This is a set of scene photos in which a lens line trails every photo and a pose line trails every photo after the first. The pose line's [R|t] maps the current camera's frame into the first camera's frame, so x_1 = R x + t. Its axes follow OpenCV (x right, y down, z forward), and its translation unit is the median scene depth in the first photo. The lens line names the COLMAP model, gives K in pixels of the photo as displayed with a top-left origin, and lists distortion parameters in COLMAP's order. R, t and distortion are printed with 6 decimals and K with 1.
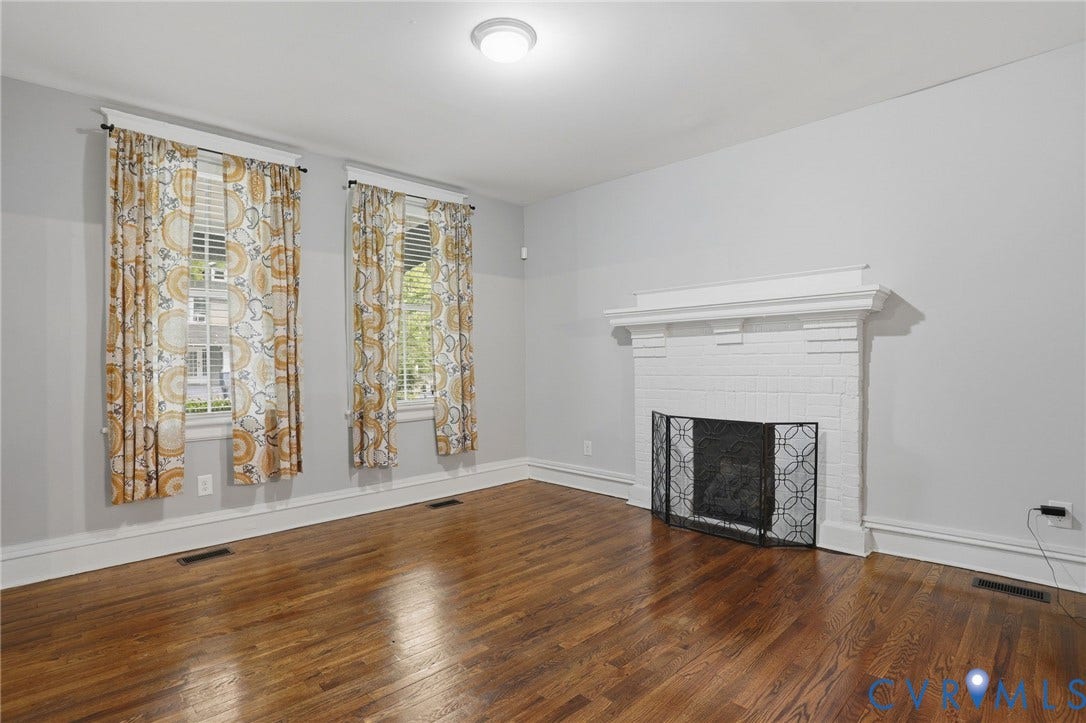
lens RADIAL K [[575.7, 0, 570.0], [0, 575.7, 364.6], [0, 0, 1]] dist [-0.049070, 0.000140]
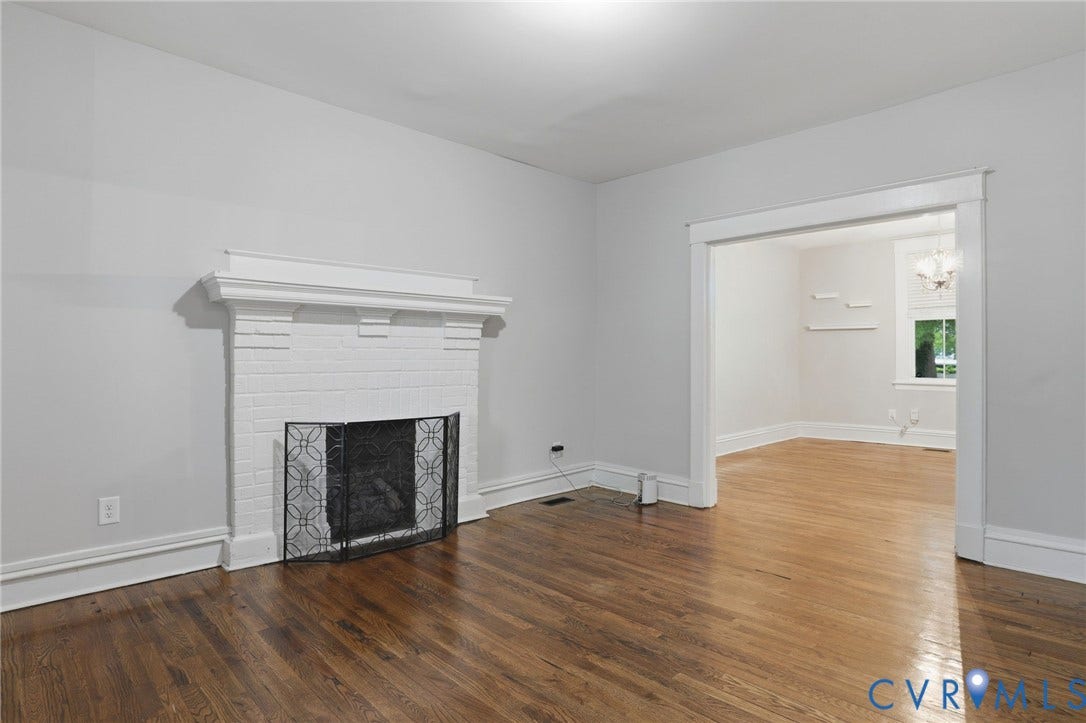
lens RADIAL K [[575.7, 0, 570.0], [0, 575.7, 364.6], [0, 0, 1]] dist [-0.049070, 0.000140]
pose [[0.003495, -0.001903, 0.999992, -0.649735], [0.001675, 0.999997, 0.001897, 0.007393], [-0.999992, 0.001668, 0.003498, 0.733025]]
